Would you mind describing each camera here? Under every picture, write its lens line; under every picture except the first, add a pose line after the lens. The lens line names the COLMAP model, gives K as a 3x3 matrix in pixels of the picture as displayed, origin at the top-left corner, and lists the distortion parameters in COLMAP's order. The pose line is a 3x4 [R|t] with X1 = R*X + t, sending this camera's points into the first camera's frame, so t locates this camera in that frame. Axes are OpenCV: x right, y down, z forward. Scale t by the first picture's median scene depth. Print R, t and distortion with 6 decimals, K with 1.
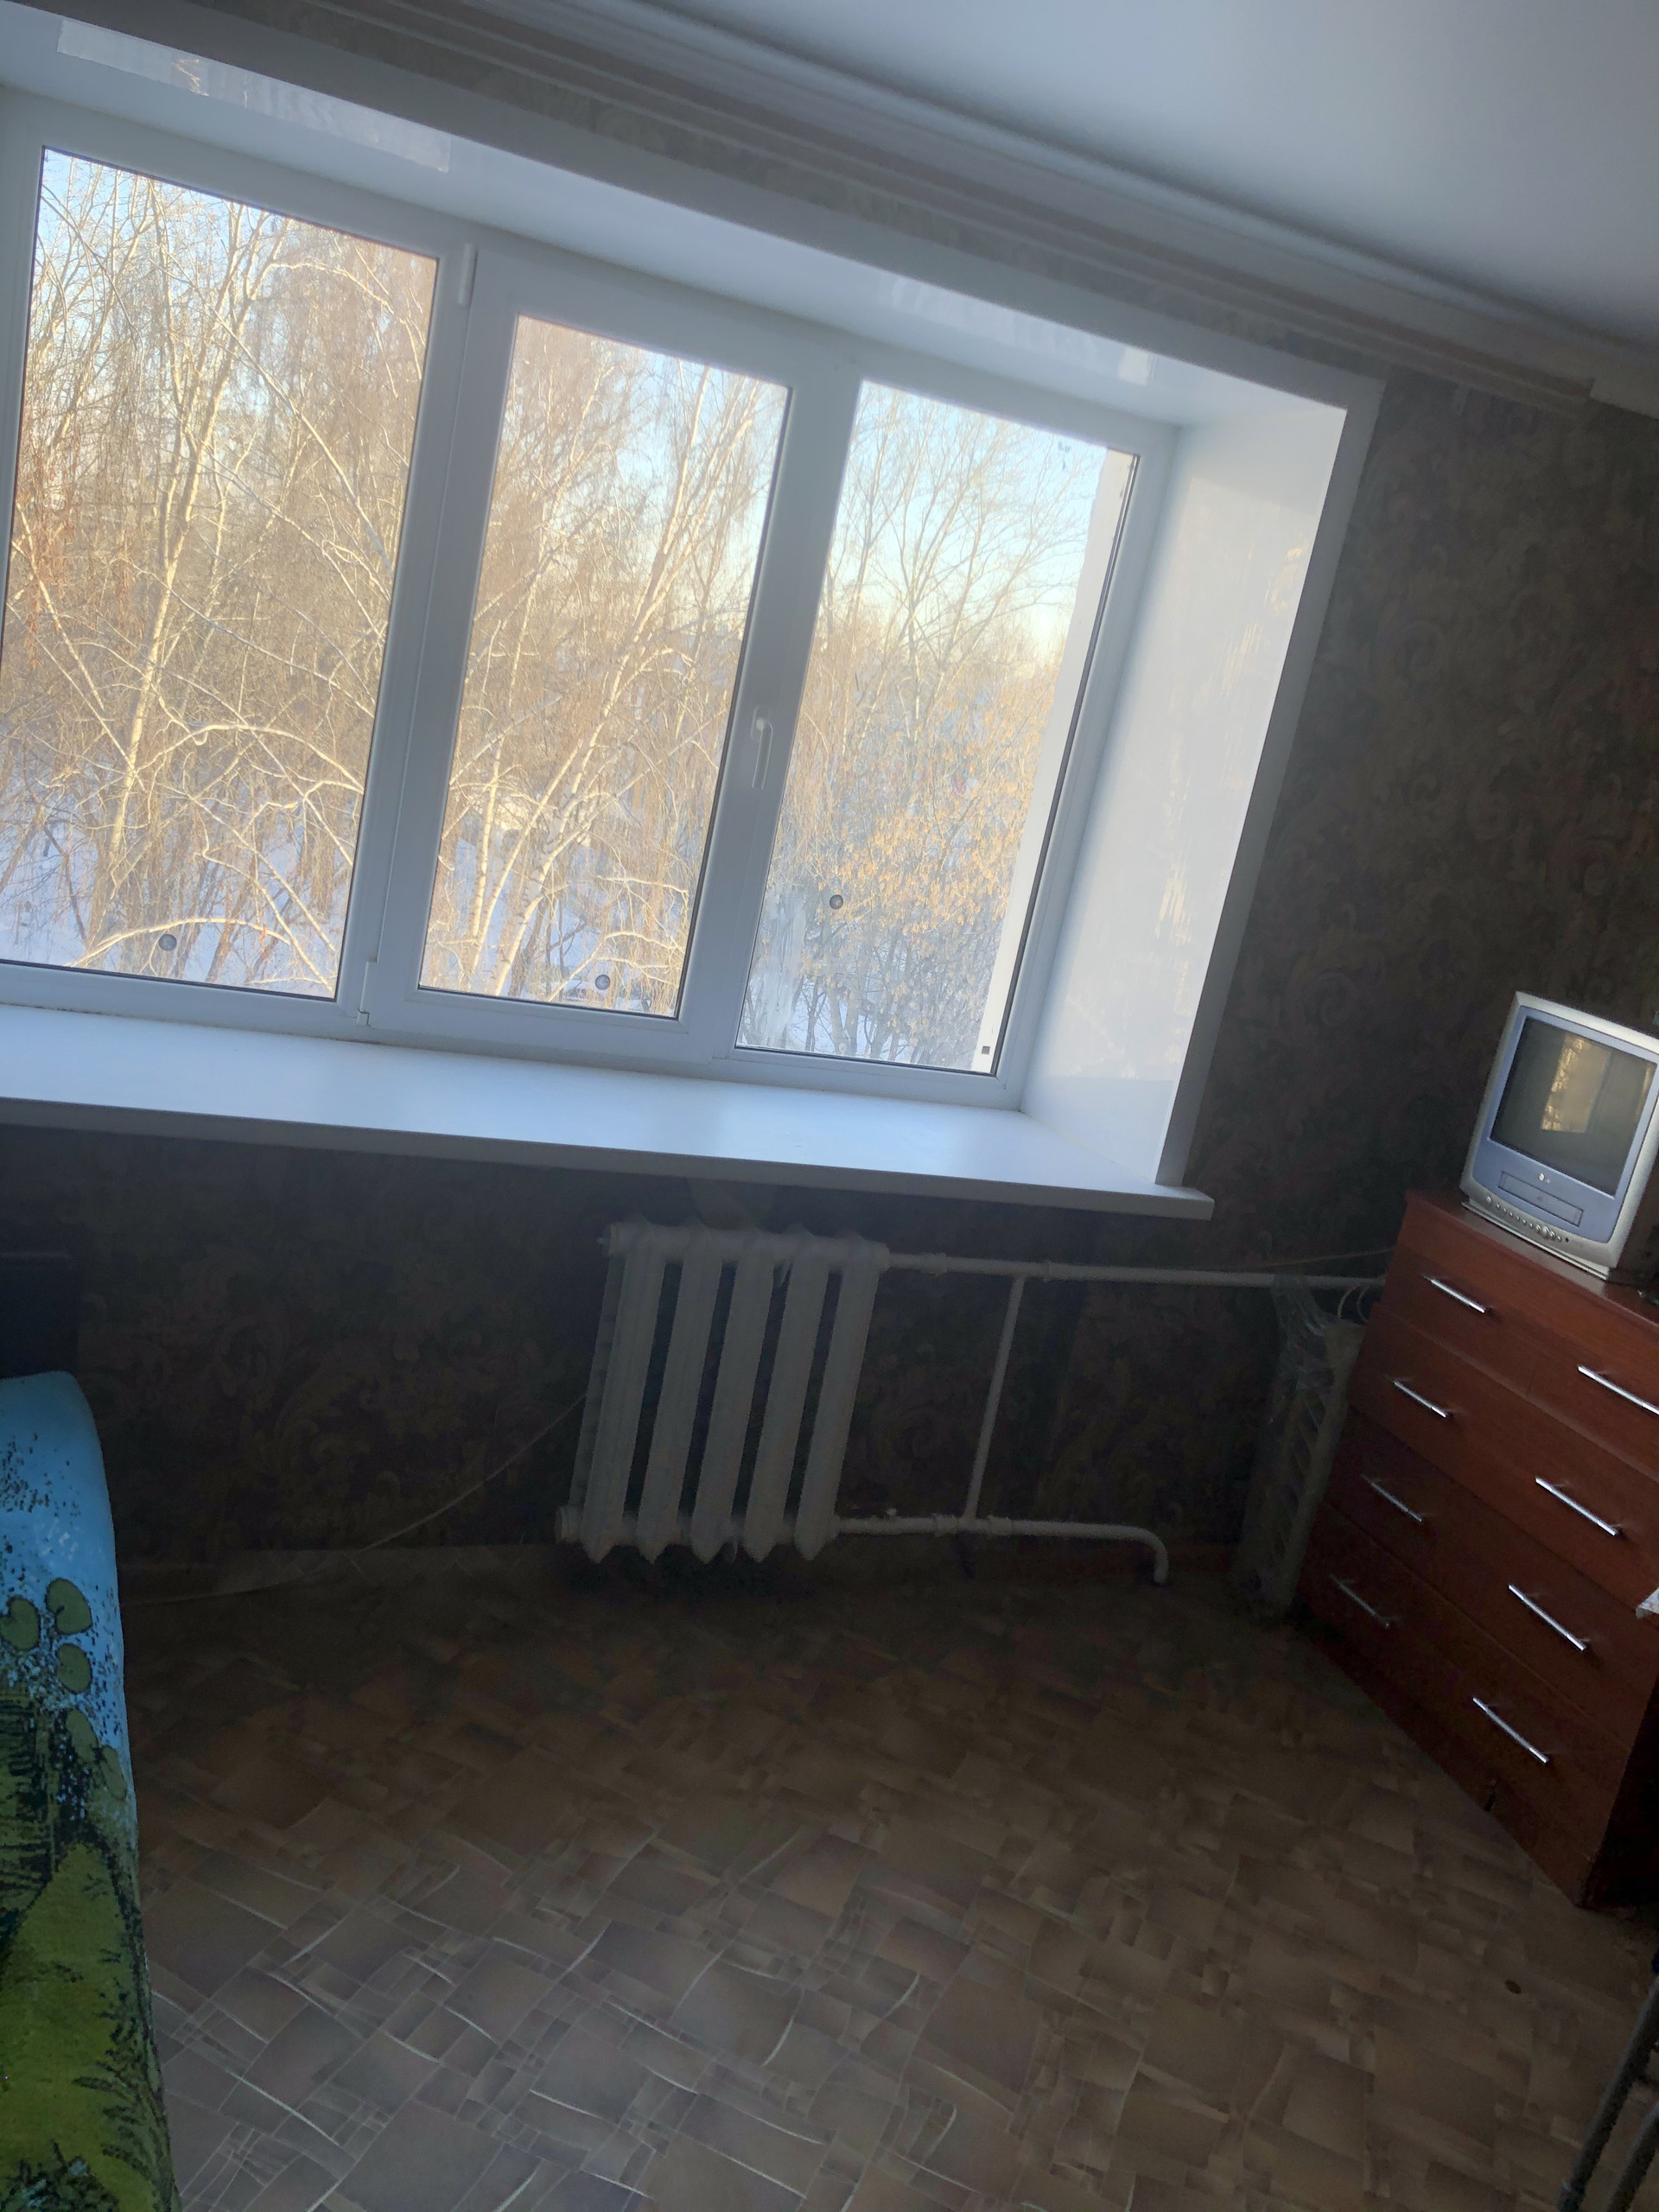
lens RADIAL K [[1797.5, 0, 835.0], [0, 1797.5, 1095.6], [0, 0, 1]] dist [0.018537, 0.005909]
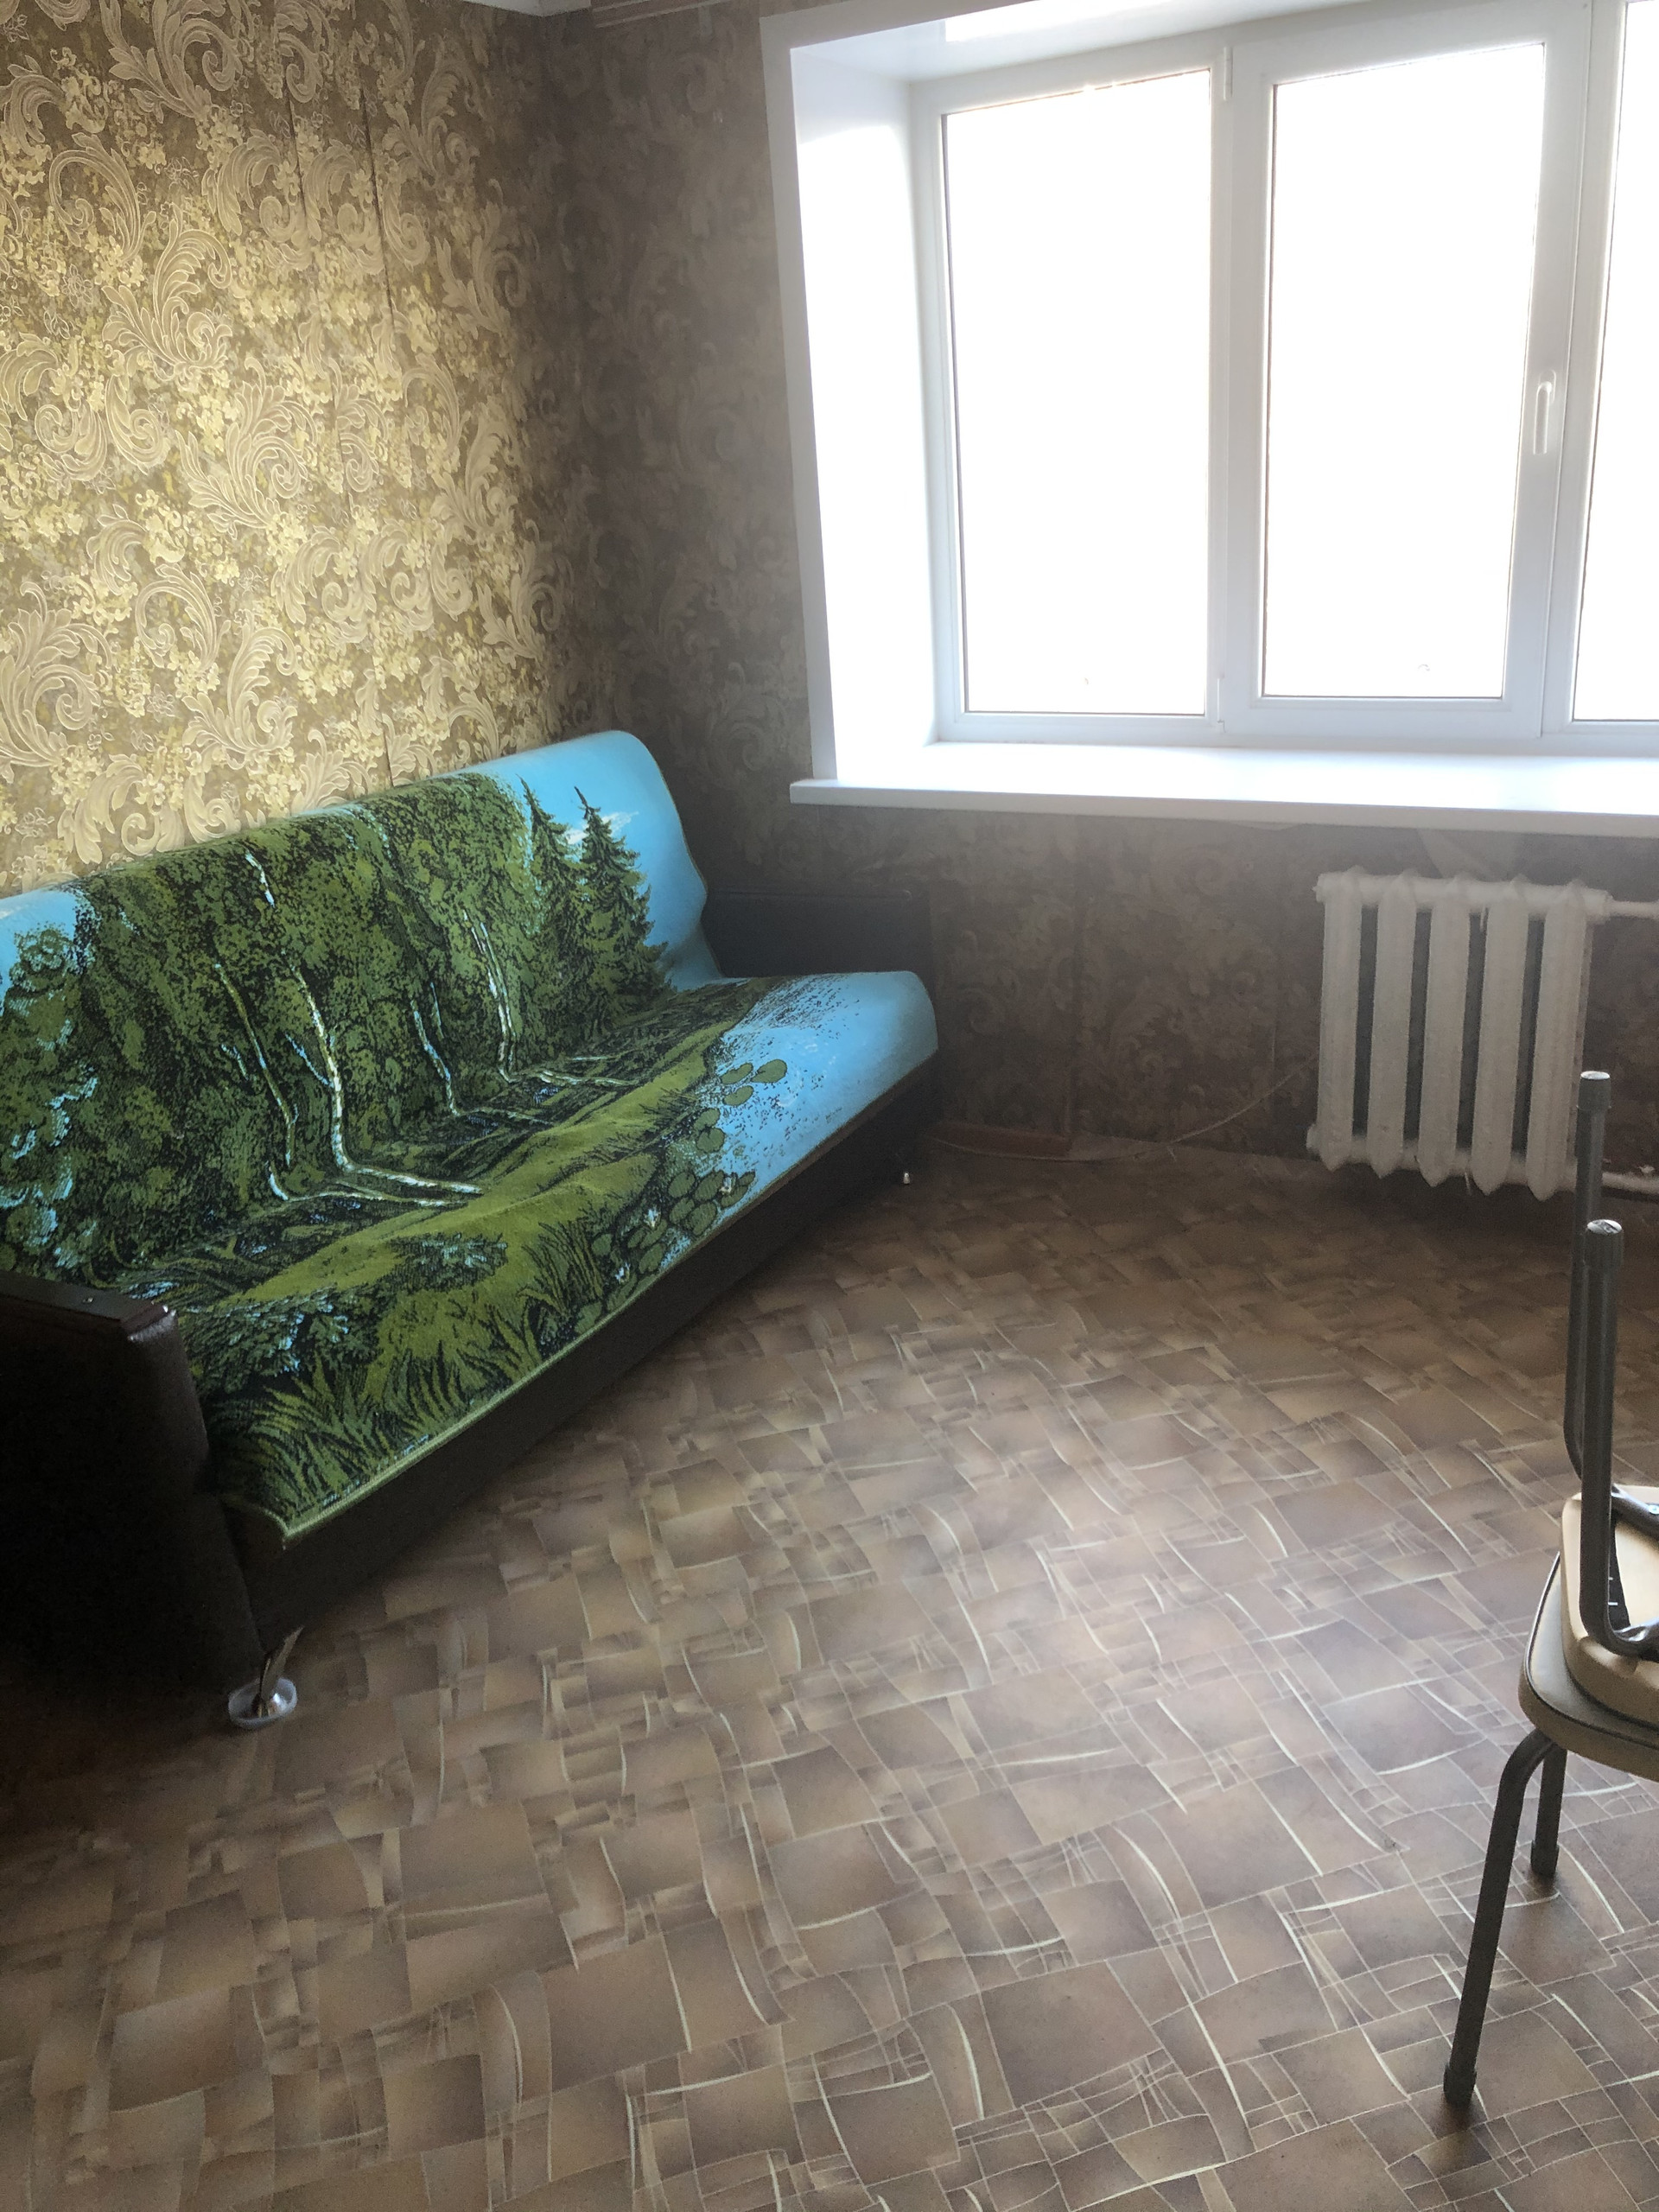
lens RADIAL K [[1797.5, 0, 833.9], [0, 1797.5, 1108.9], [0, 0, 1]] dist [0.018537, 0.005909]
pose [[0.592309, 0.054271, -0.803881, 0.844448], [0.006572, 0.997370, 0.072176, 0.184415], [0.805684, -0.048034, 0.590395, 0.080629]]
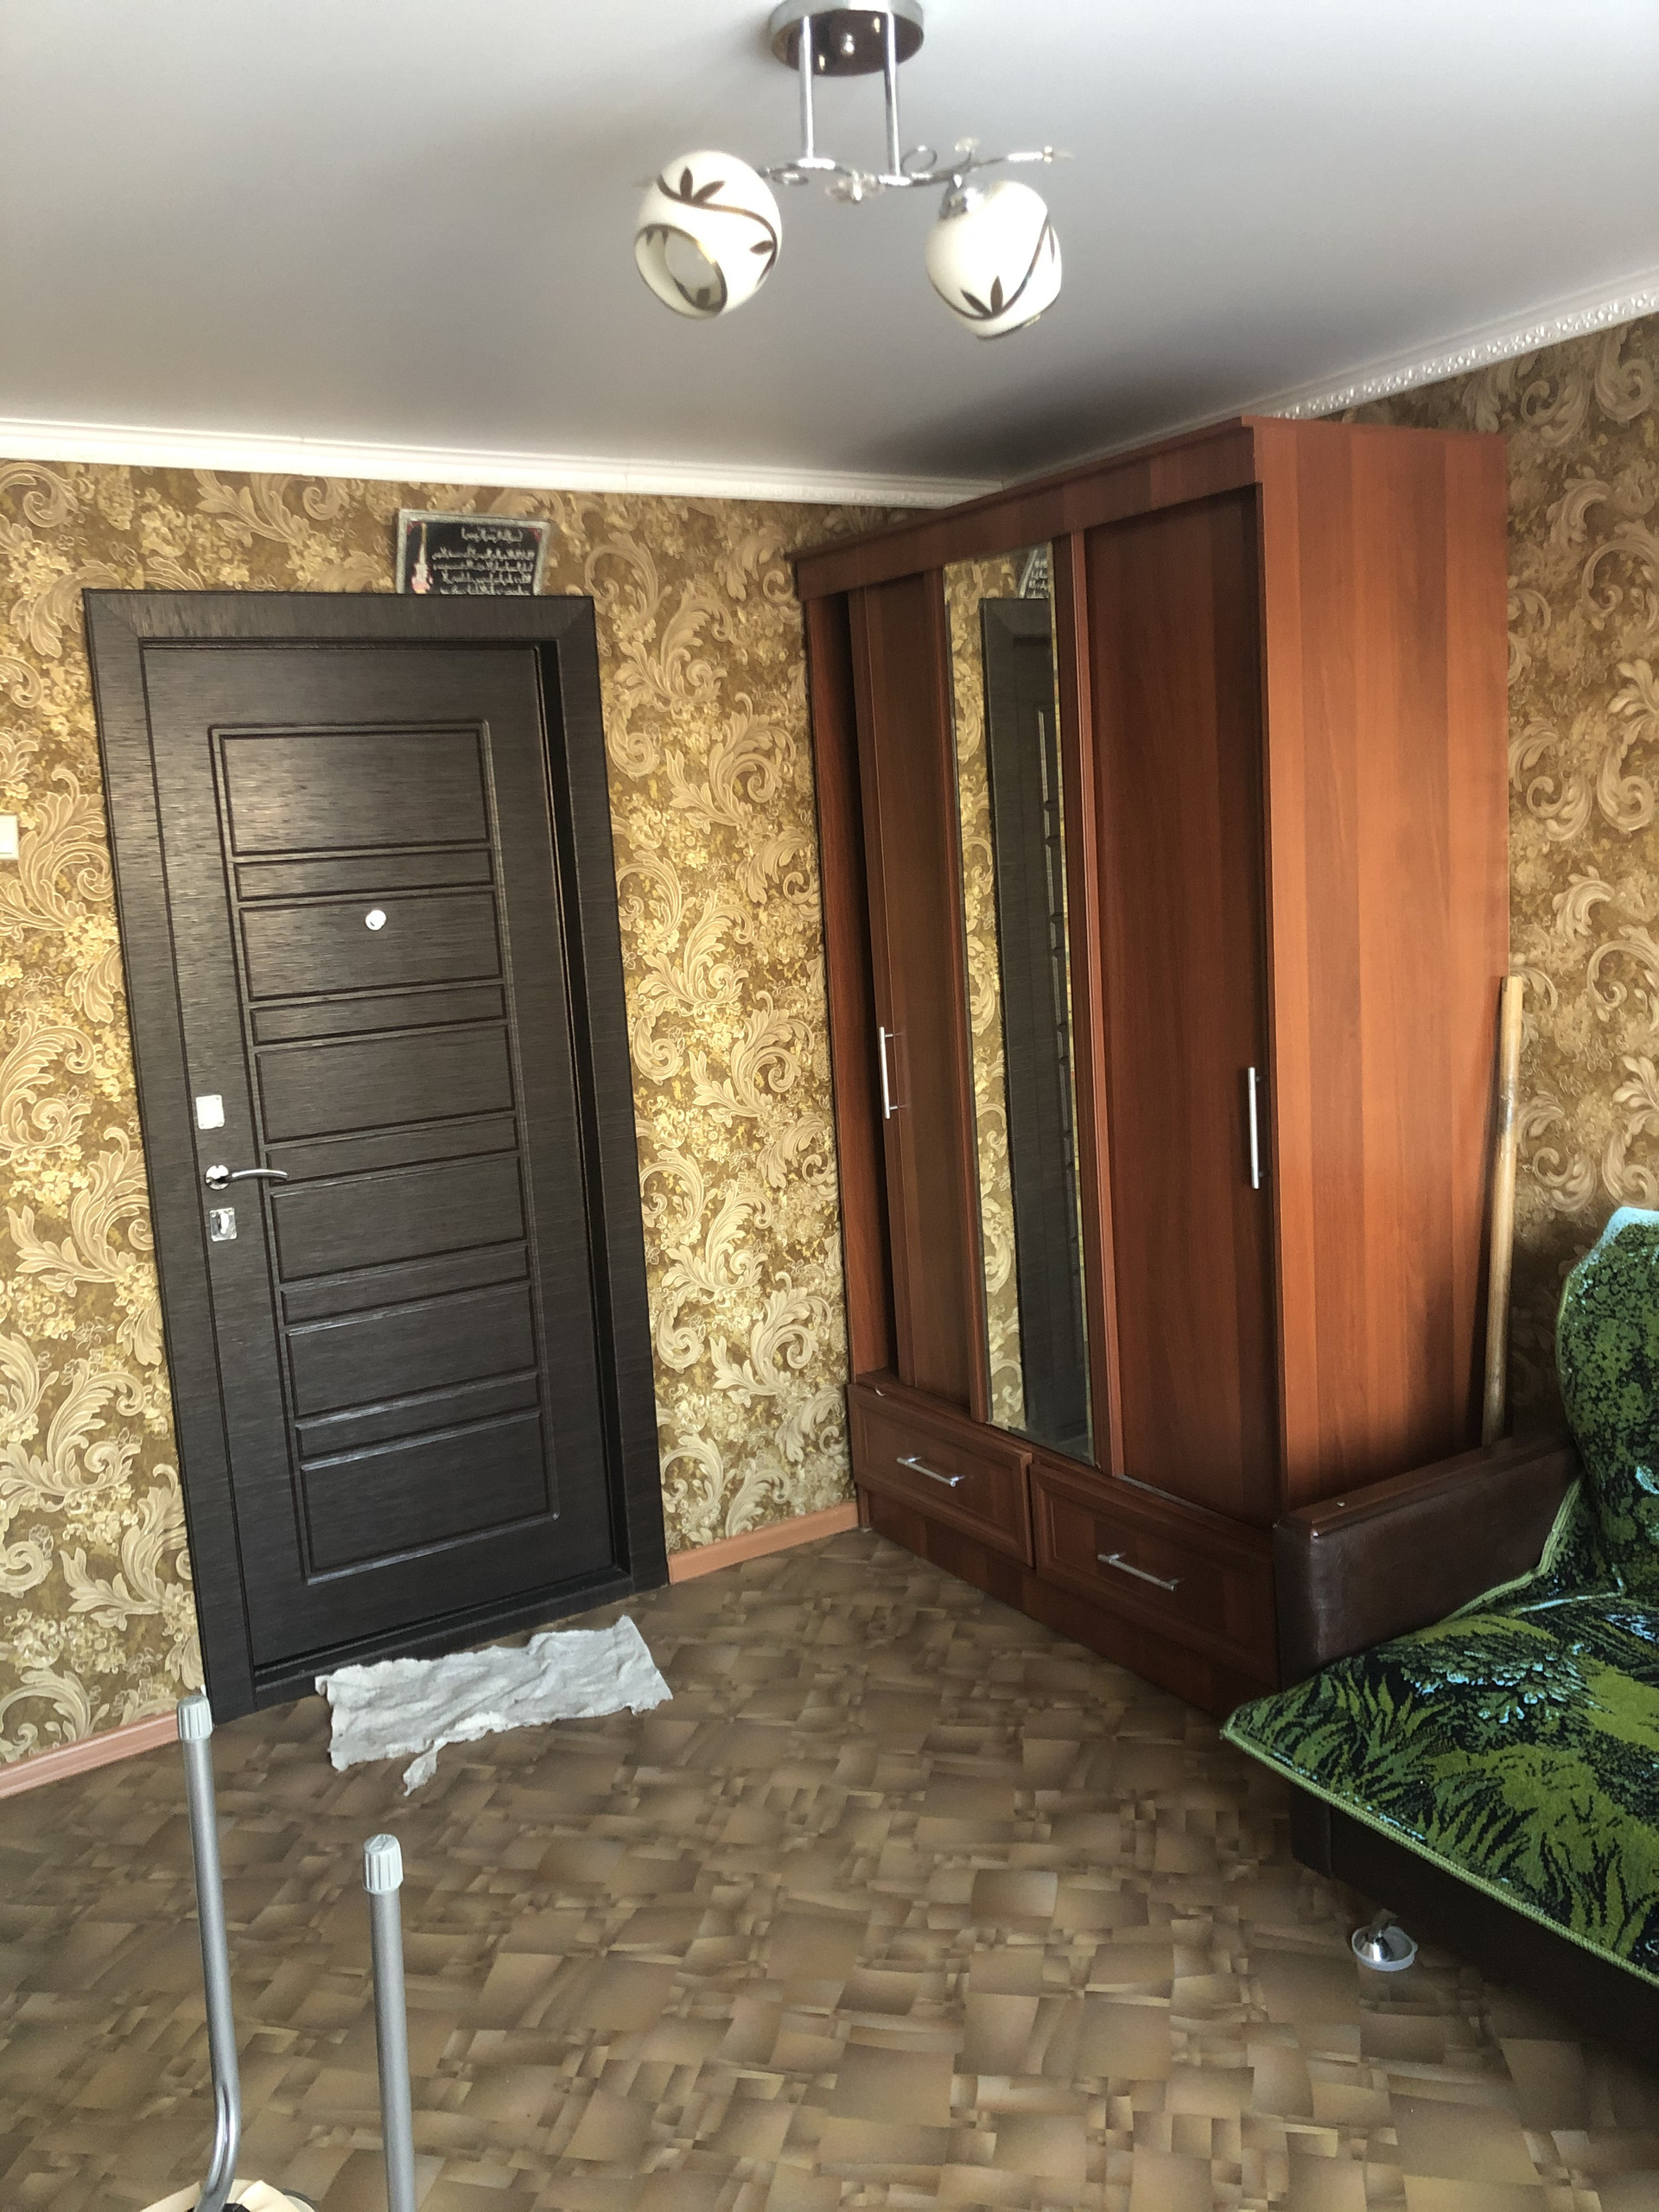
lens RADIAL K [[1797.5, 0, 826.5], [0, 1797.5, 1111.6], [0, 0, 1]] dist [0.018537, 0.005909]
pose [[-0.977392, -0.103272, -0.184499, 0.430390], [-0.159899, 0.931950, 0.325424, -0.198163], [0.138337, 0.347568, -0.927394, 1.230075]]
